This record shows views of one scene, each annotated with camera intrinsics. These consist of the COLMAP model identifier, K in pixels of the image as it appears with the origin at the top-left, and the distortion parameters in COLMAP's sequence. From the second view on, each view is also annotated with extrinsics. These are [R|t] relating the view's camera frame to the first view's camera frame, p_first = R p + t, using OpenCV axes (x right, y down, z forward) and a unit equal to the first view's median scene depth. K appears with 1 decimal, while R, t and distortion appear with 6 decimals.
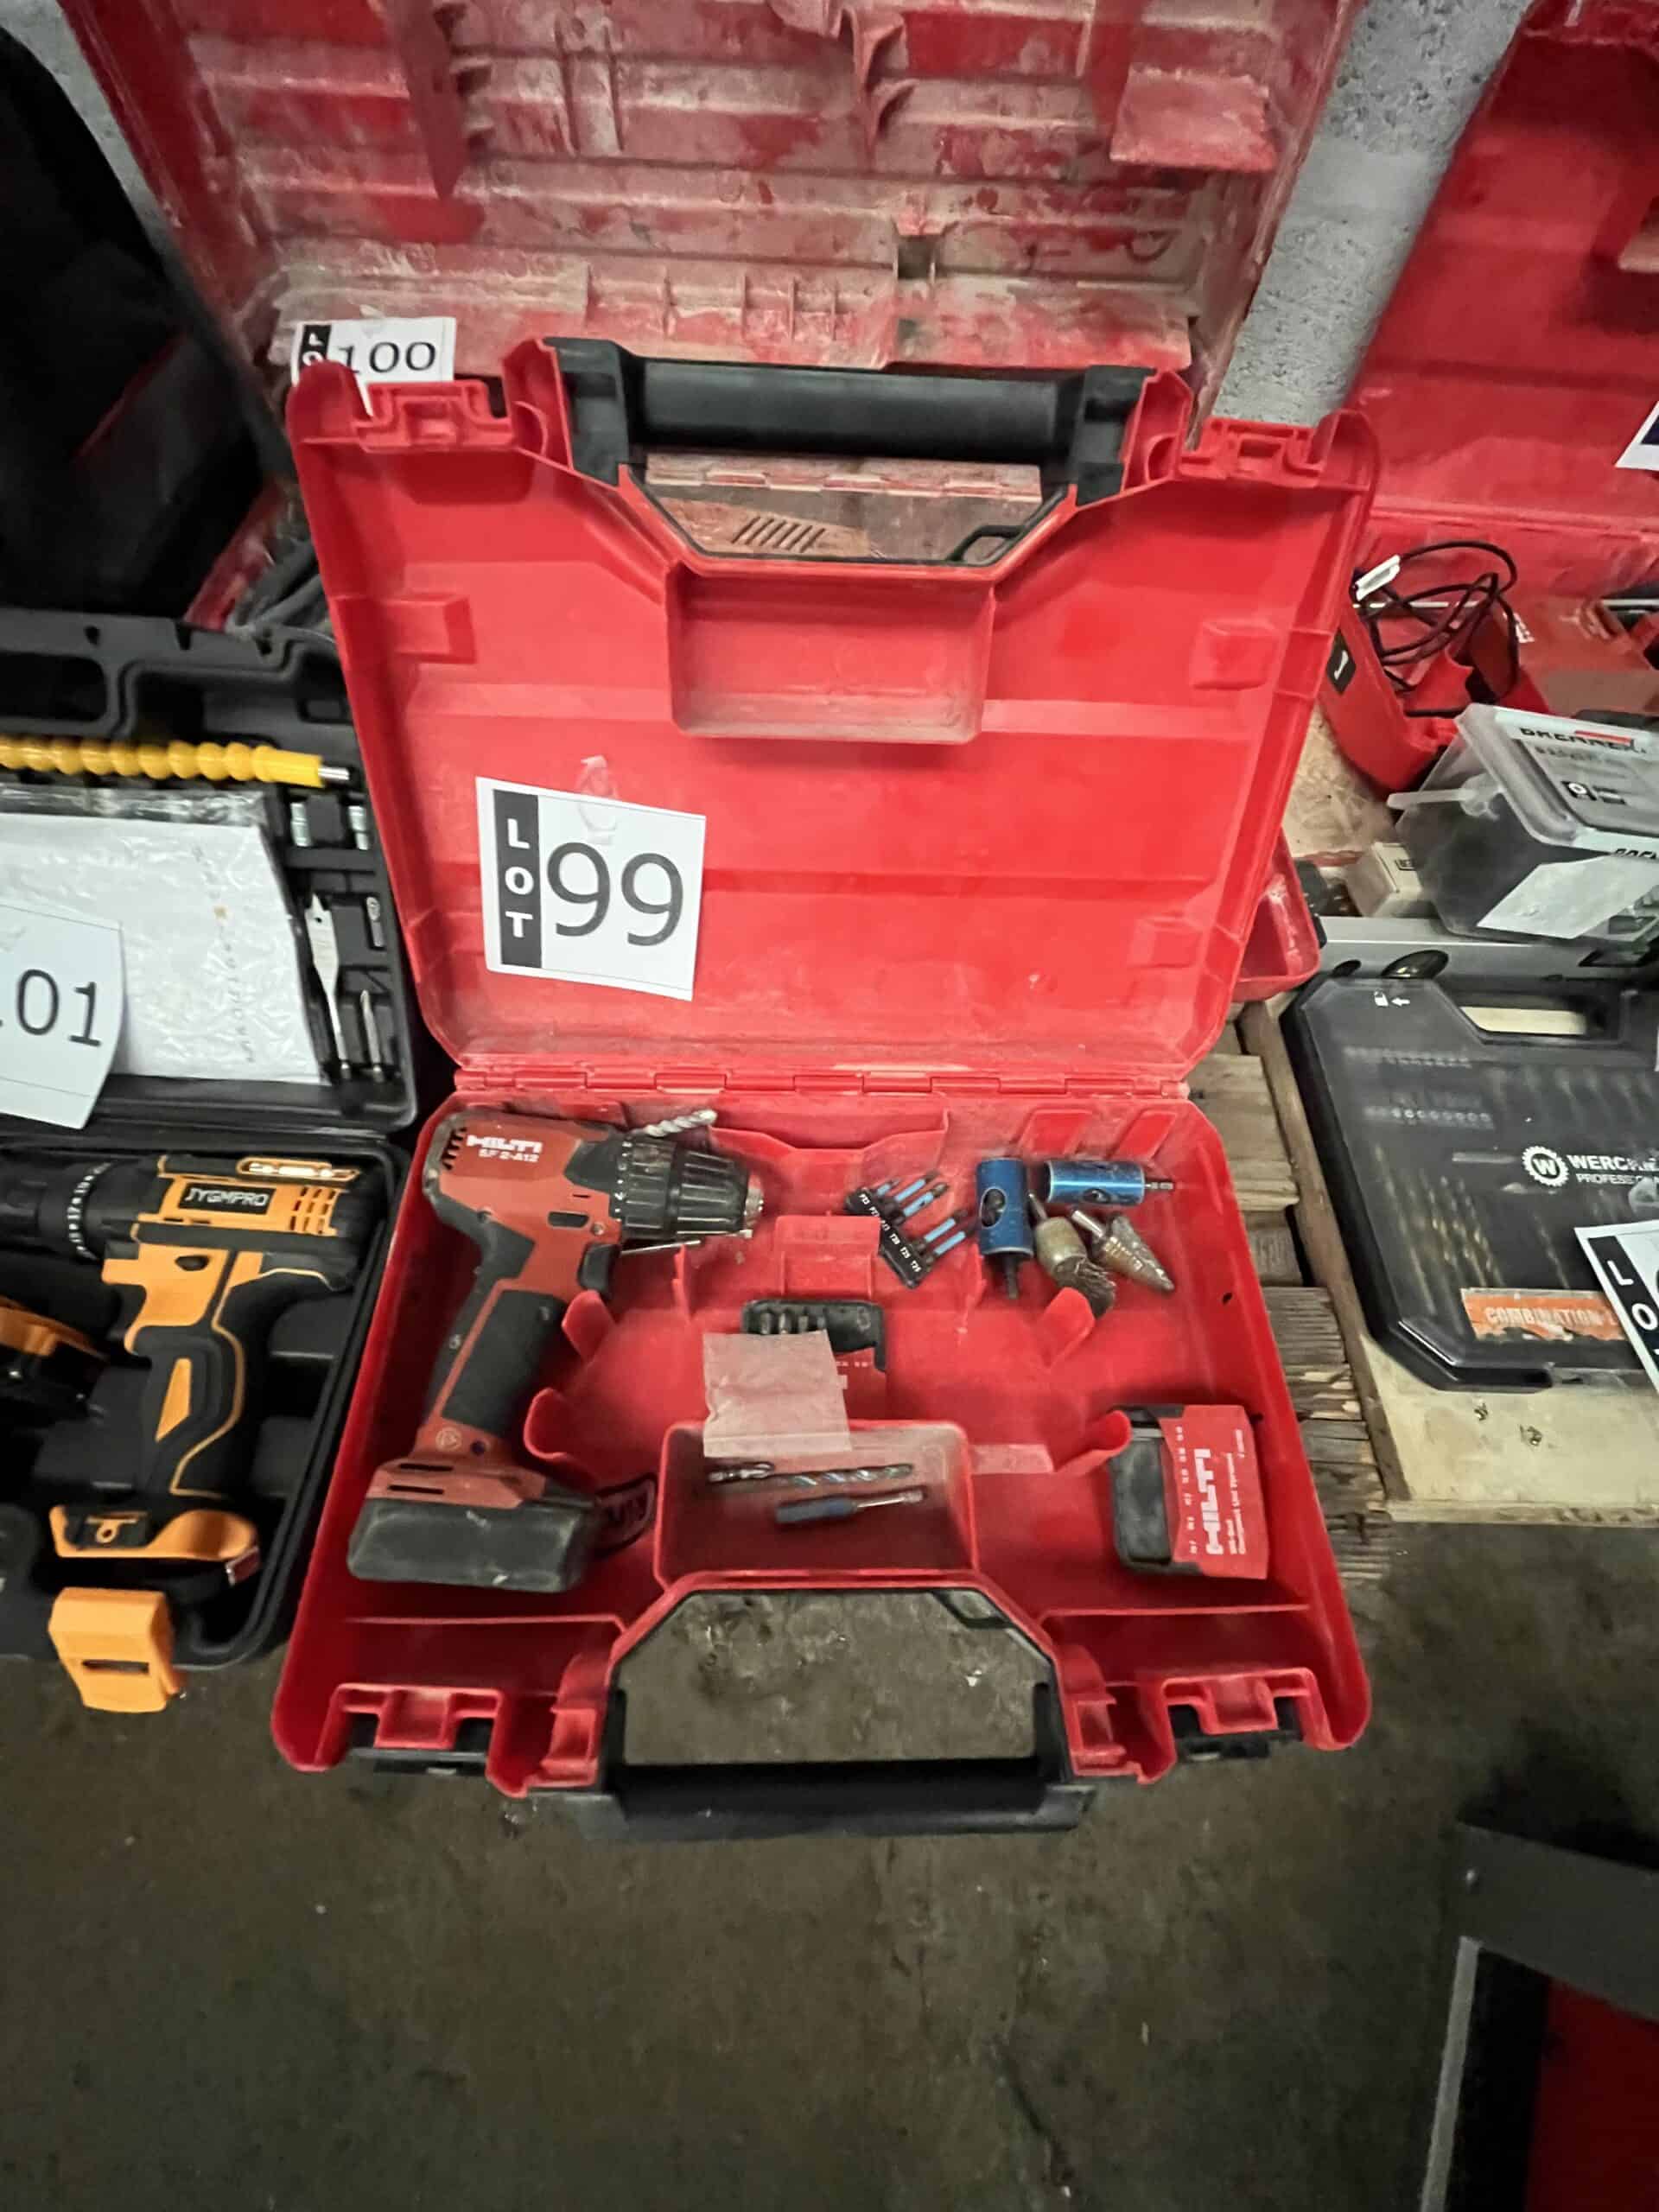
lens RADIAL K [[894.5, 0, 829.9], [0, 894.5, 1105.1], [0, 0, 1]] dist [-0.003016, -0.000094]
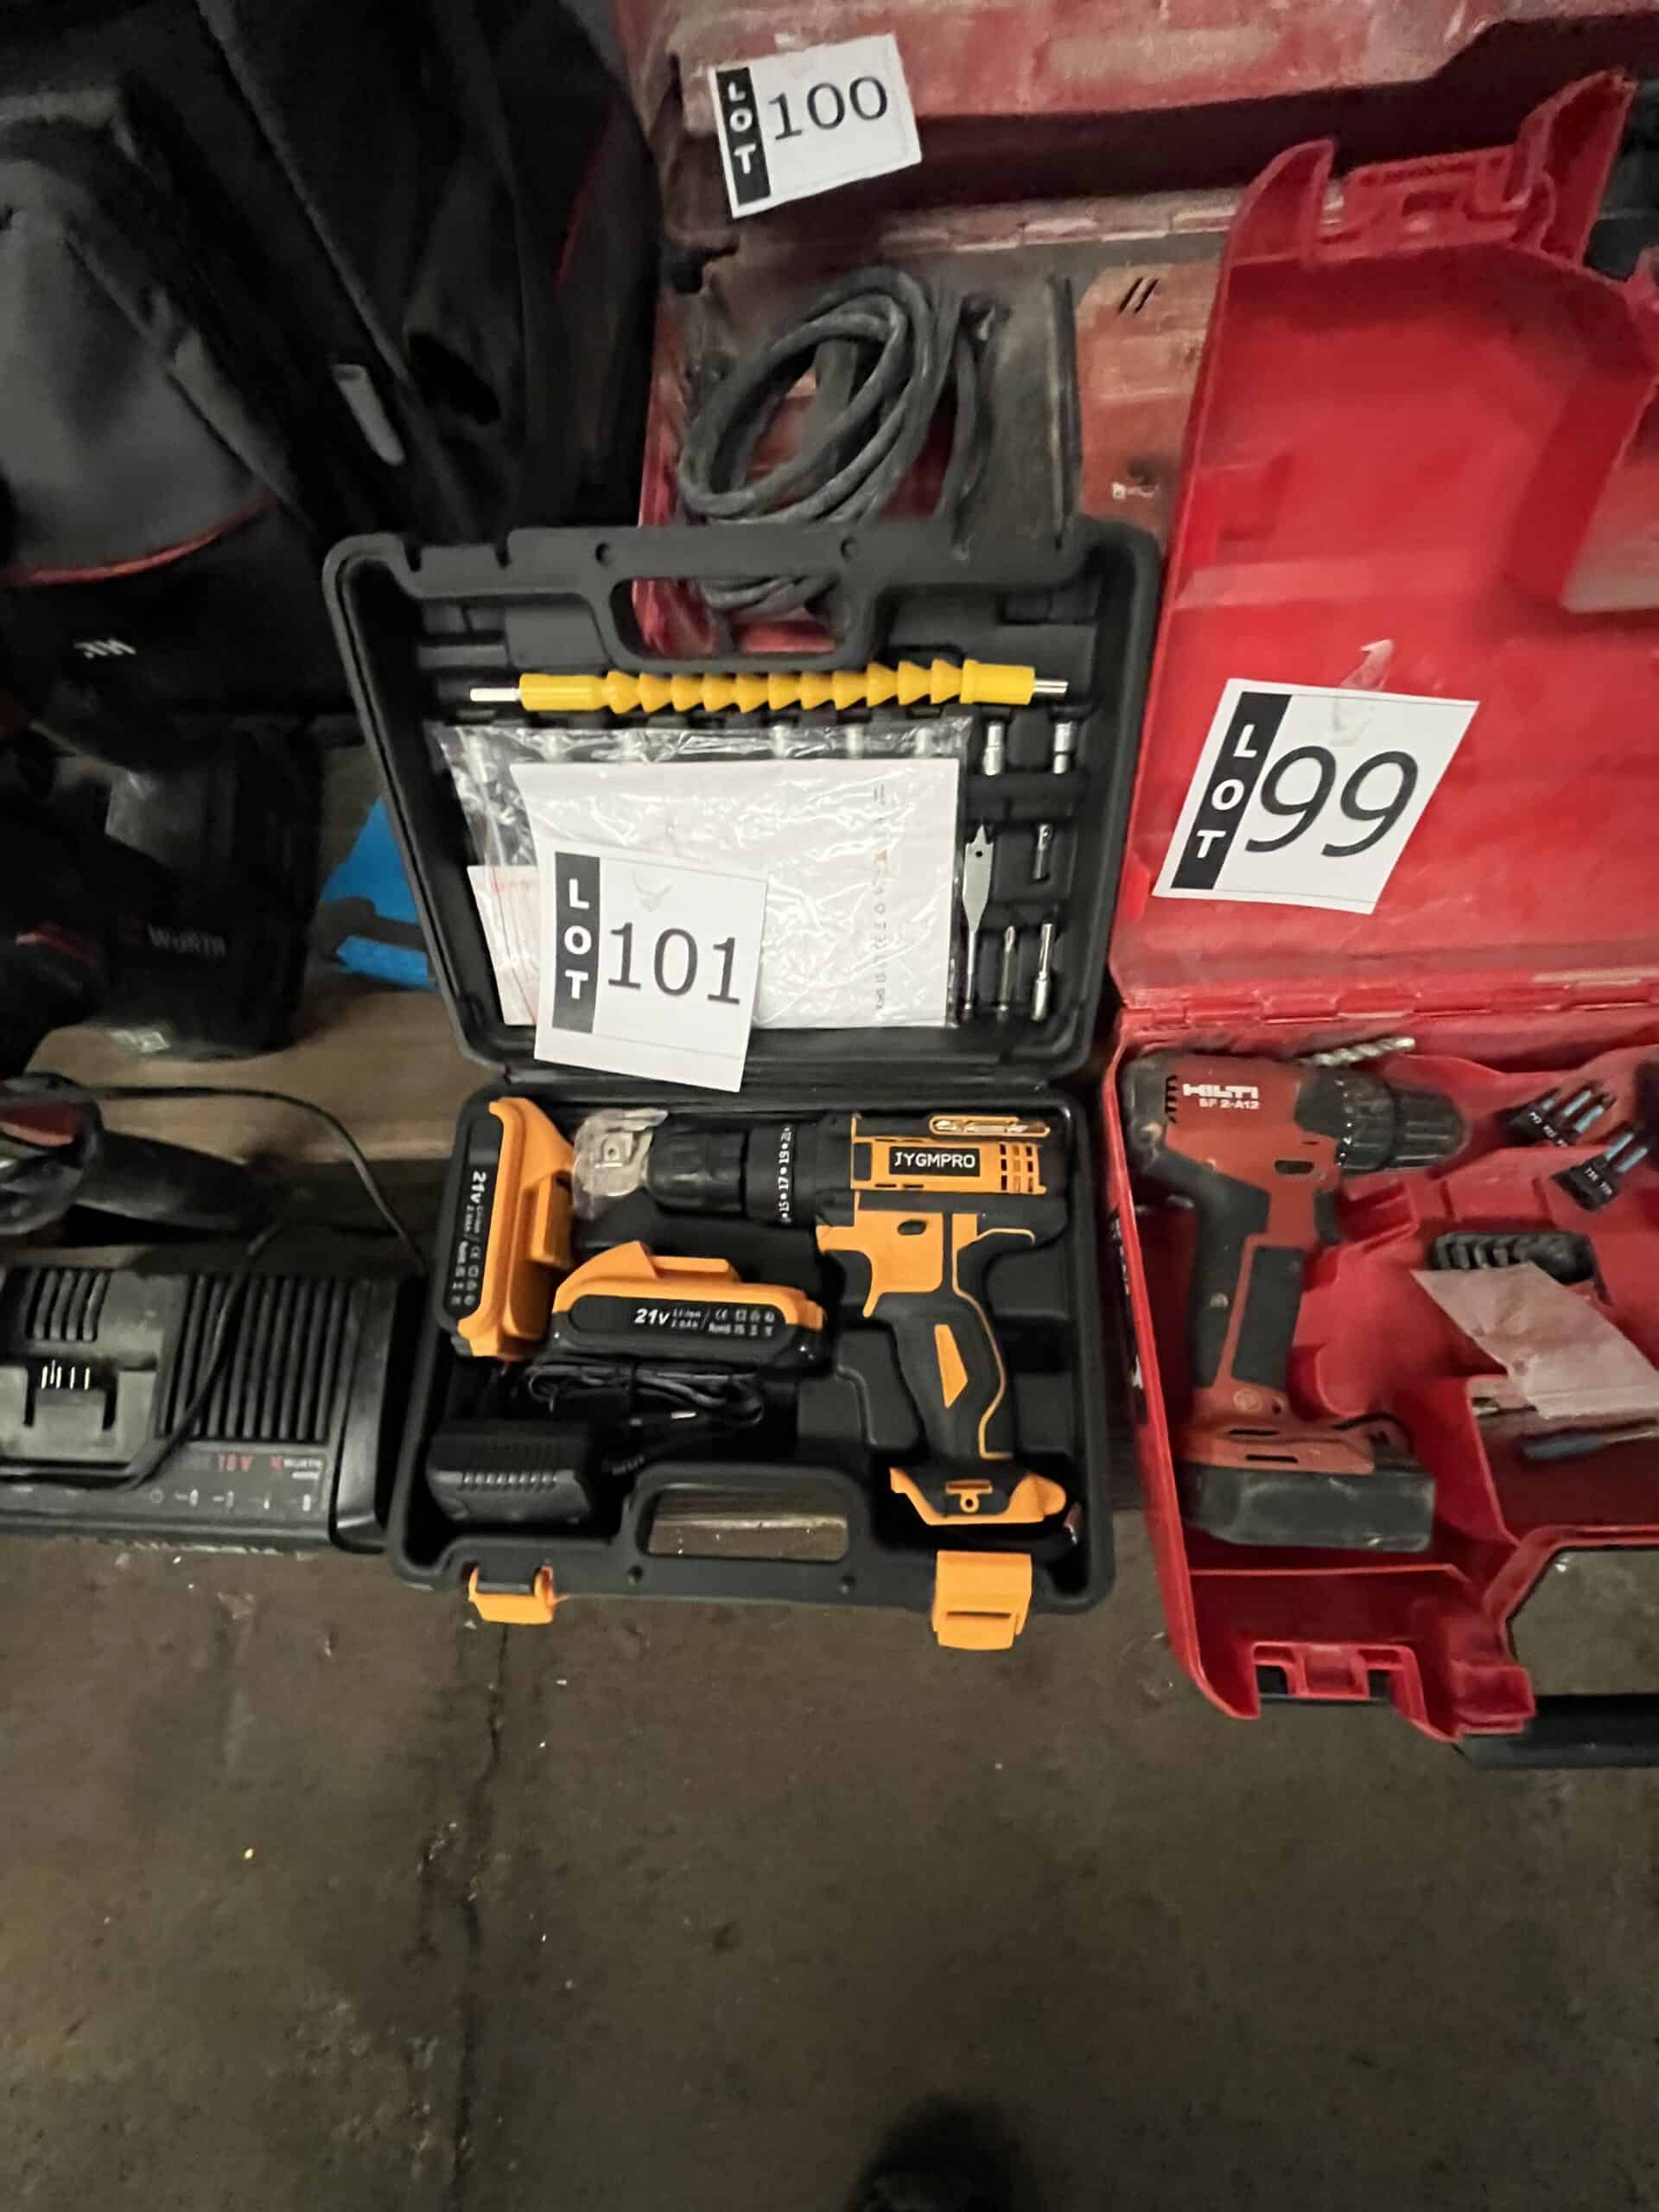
lens RADIAL K [[894.5, 0, 828.7], [0, 894.5, 1107.5], [0, 0, 1]] dist [-0.003016, -0.000094]
pose [[0.995136, -0.046105, -0.087053, -0.697168], [0.061700, 0.980620, 0.185952, -0.140586], [0.076792, -0.190419, 0.978695, 0.047351]]
